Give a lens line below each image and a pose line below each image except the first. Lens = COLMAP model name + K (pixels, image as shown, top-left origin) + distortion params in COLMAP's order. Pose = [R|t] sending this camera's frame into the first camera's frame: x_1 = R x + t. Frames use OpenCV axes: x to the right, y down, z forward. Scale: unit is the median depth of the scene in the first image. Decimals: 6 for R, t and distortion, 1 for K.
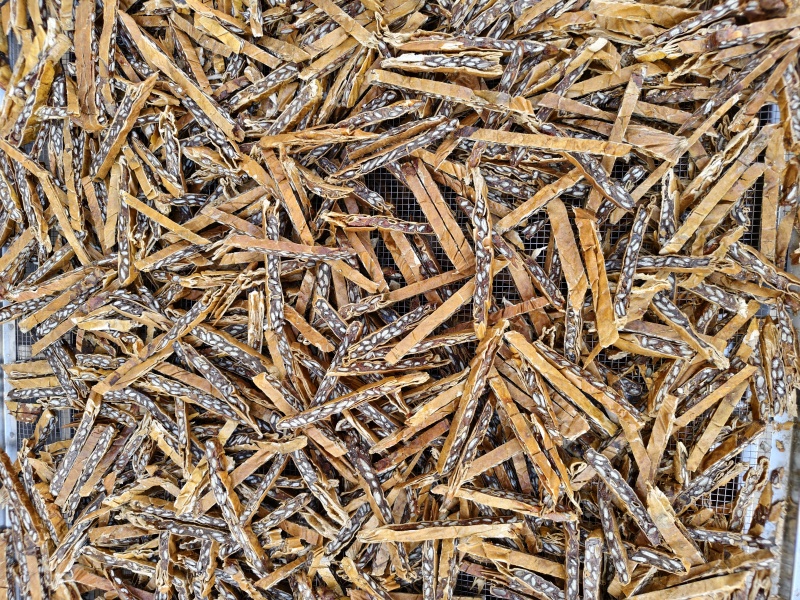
lens RADIAL K [[535.8, 0, 399.4], [0, 535.8, 299.3], [0, 0, 1]] dist [-0.012750, -0.015570]
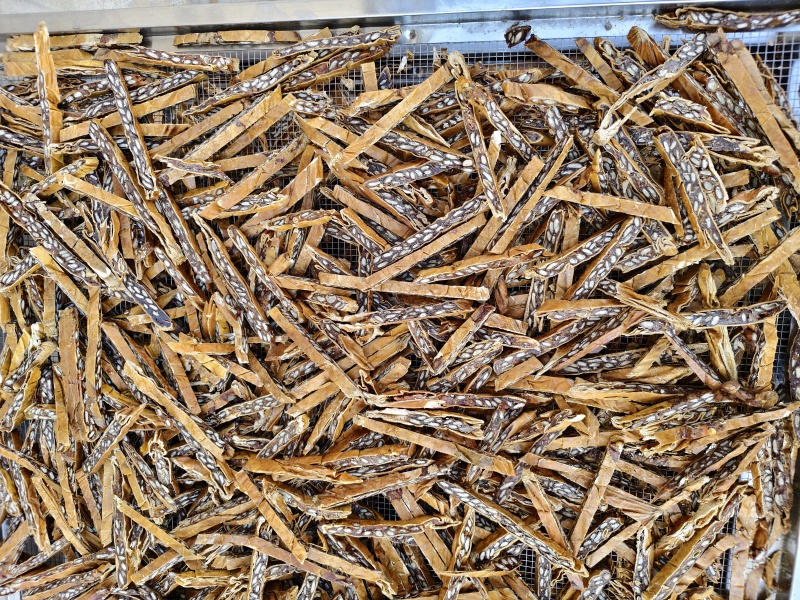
lens RADIAL K [[535.8, 0, 402.3], [0, 535.8, 298.6], [0, 0, 1]] dist [-0.012750, -0.015570]
pose [[0.999726, -0.019406, 0.013075, 0.024279], [0.018858, 0.998991, 0.040764, -0.629090], [-0.013853, -0.040506, 0.999083, -0.012371]]
